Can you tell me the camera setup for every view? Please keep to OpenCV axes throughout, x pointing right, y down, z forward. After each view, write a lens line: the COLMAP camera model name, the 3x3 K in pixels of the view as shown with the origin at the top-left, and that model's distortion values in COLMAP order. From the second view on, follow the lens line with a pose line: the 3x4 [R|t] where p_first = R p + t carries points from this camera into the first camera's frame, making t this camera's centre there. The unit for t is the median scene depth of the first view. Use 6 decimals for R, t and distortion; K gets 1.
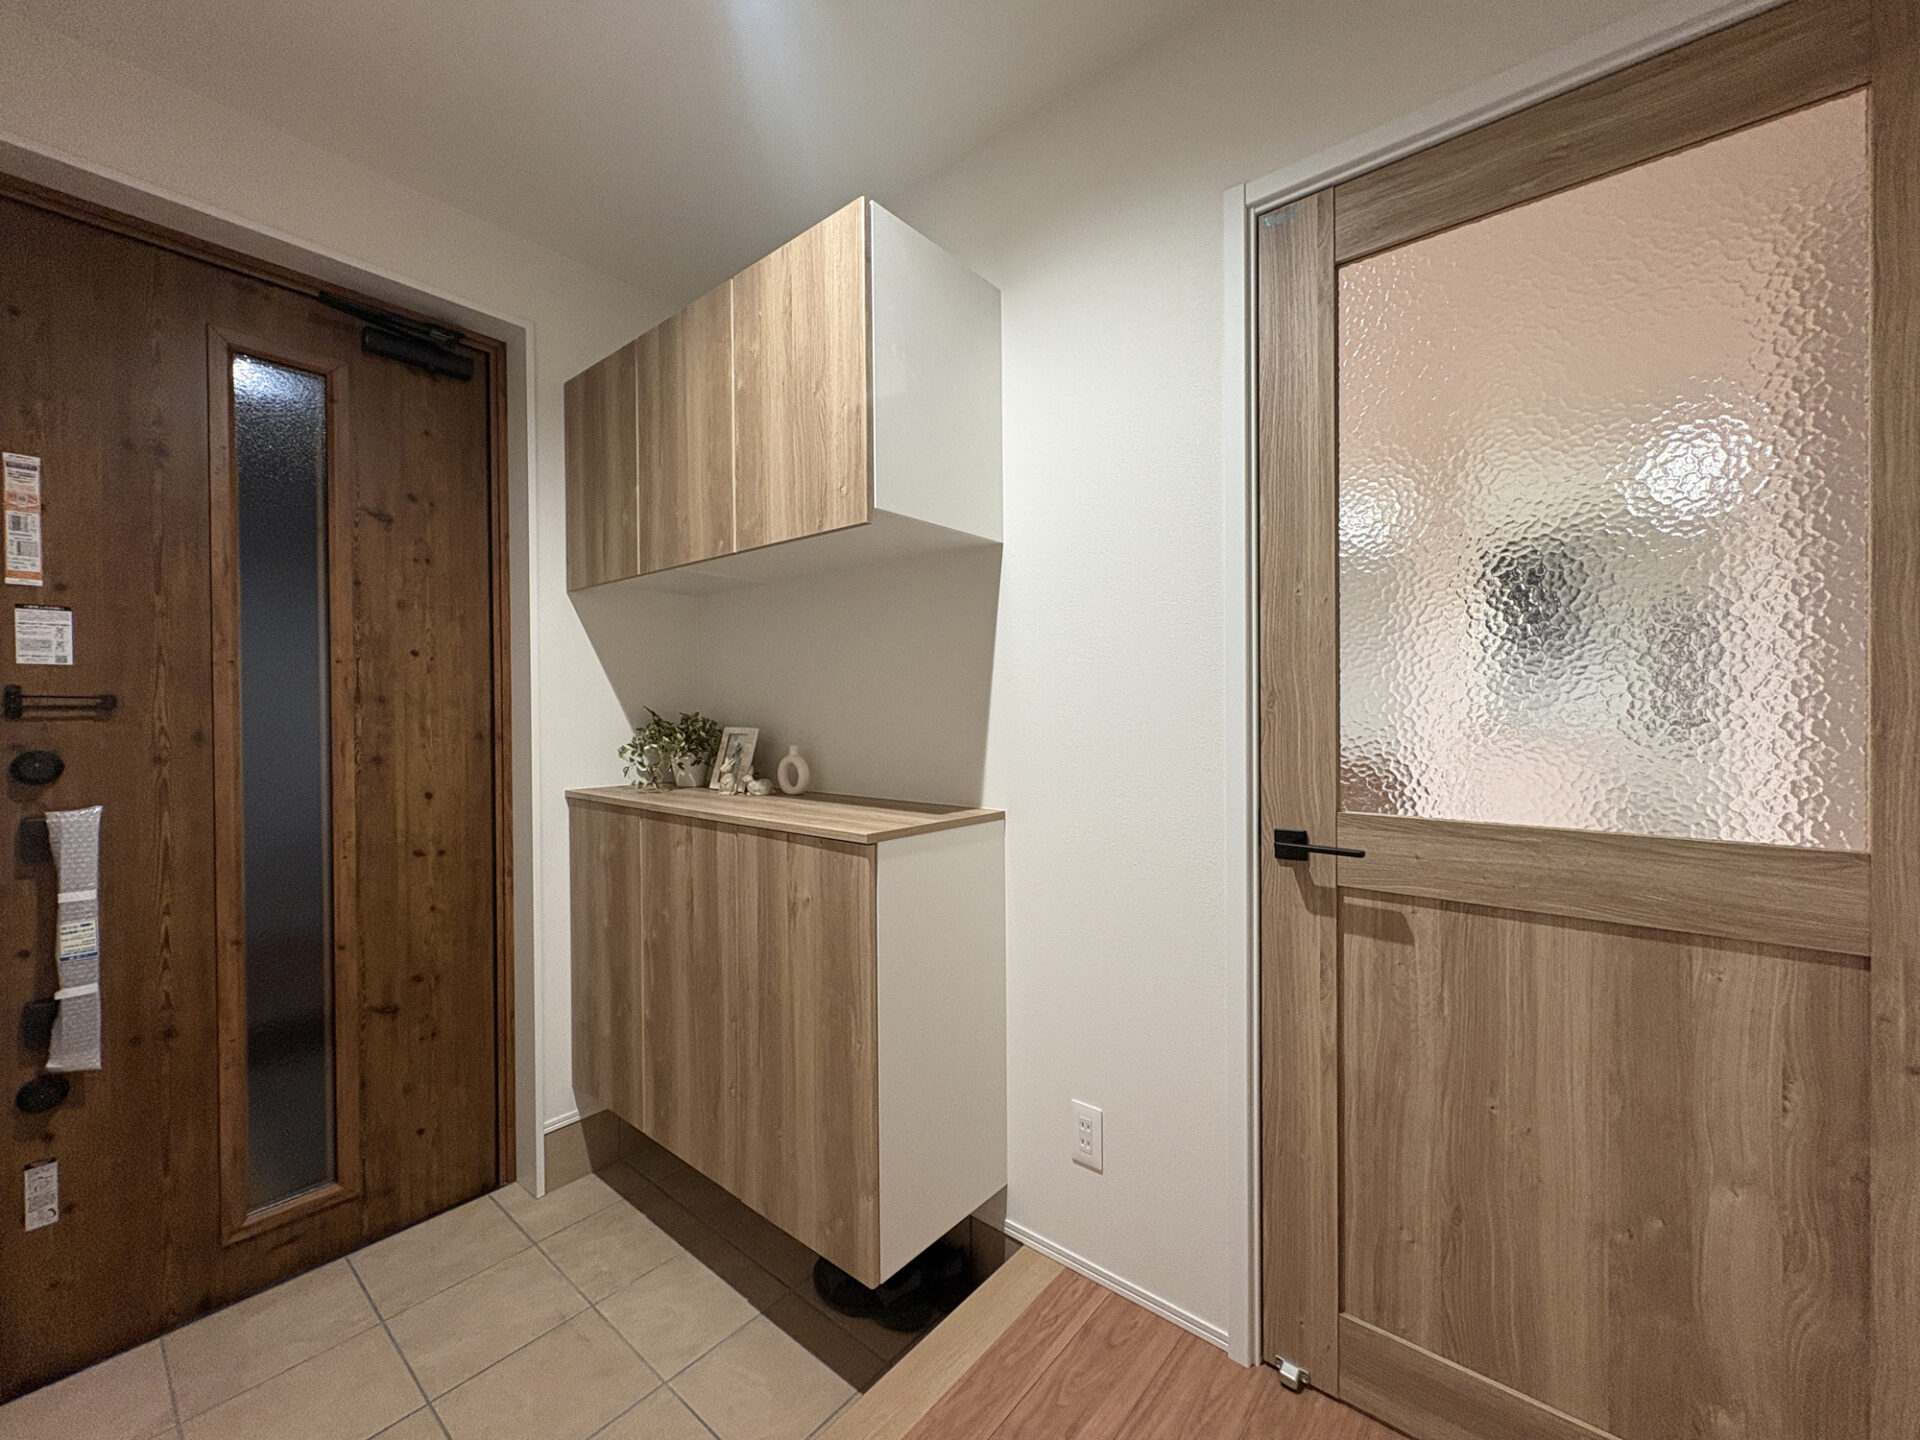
lens RADIAL K [[789.4, 0, 951.1], [0, 789.4, 722.7], [0, 0, 1]] dist [-0.000153, 0.000109]
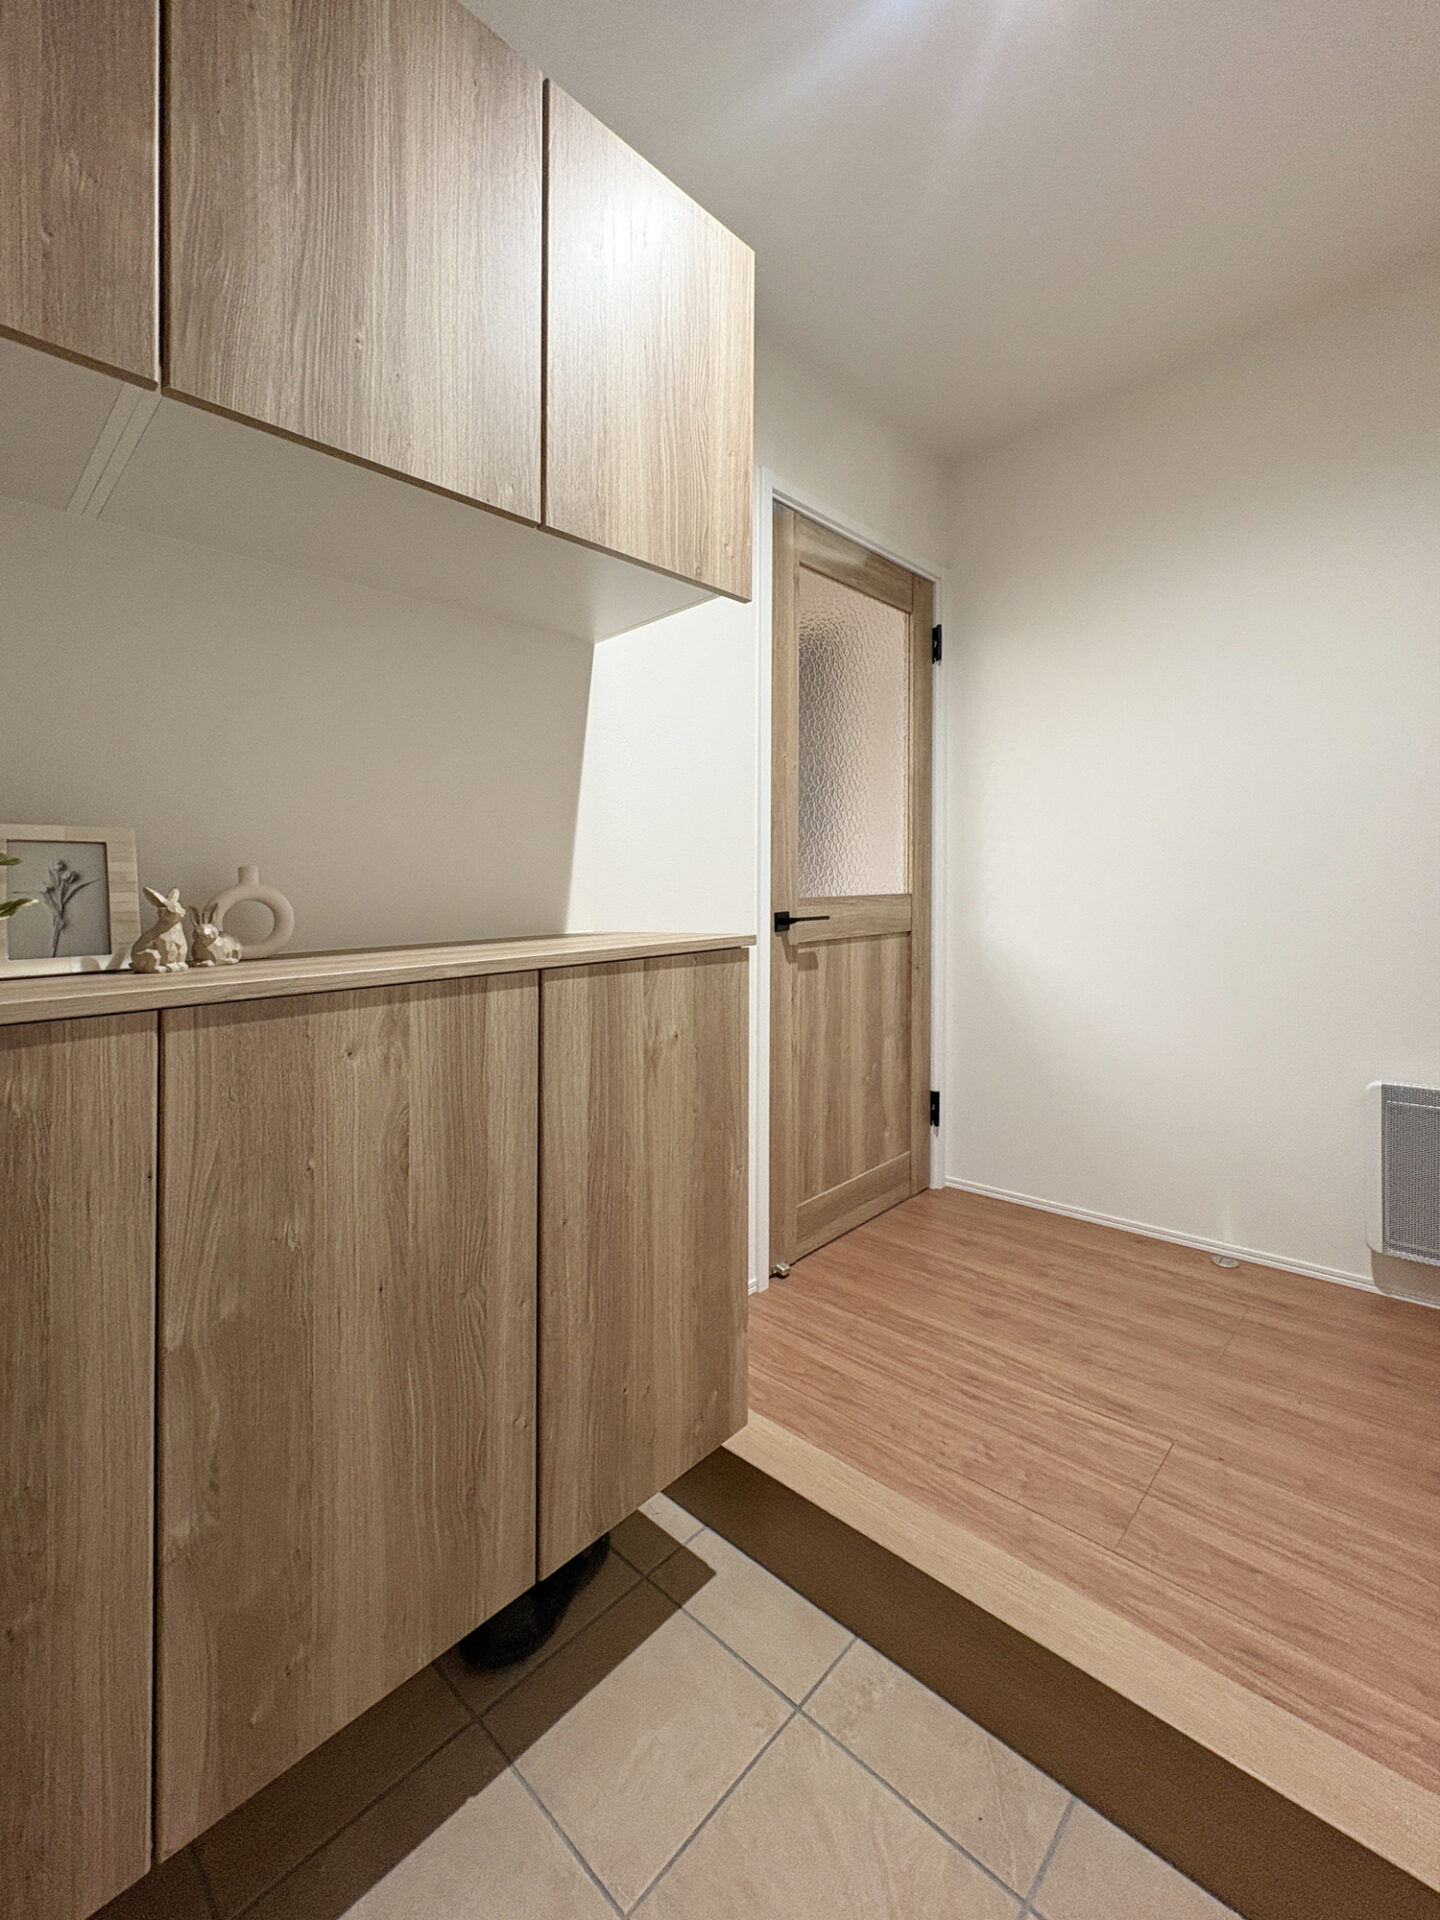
lens RADIAL K [[789.4, 0, 680.7], [0, 789.4, 919.1], [0, 0, 1]] dist [-0.000153, 0.000109]
pose [[0.087026, -0.036115, 0.995551, -0.952406], [0.040135, 0.998658, 0.032720, 0.080515], [-0.995397, 0.037109, 0.088359, 0.910678]]
